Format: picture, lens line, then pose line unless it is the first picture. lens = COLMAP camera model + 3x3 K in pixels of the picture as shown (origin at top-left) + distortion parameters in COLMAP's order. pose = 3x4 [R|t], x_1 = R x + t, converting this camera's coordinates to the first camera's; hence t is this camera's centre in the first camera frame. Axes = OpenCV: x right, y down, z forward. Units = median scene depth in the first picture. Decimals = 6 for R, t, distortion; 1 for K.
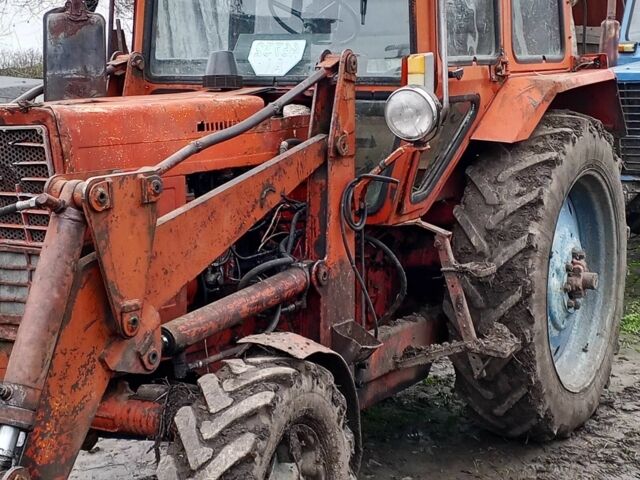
lens RADIAL K [[1188.6, 0, 293.8], [0, 1188.6, 236.1], [0, 0, 1]] dist [0.173535, -0.129593]
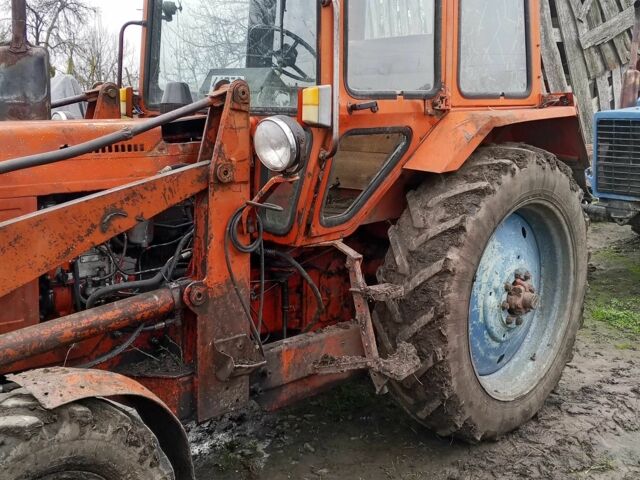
lens RADIAL K [[715.0, 0, 320.0], [0, 715.0, 240.0], [0, 0, 1]] dist [0.282133, -0.896976]
pose [[0.970665, 0.059831, -0.232871, 0.229822], [-0.049811, 0.997572, 0.048679, -0.043730], [0.235218, -0.035651, 0.971288, 0.340285]]
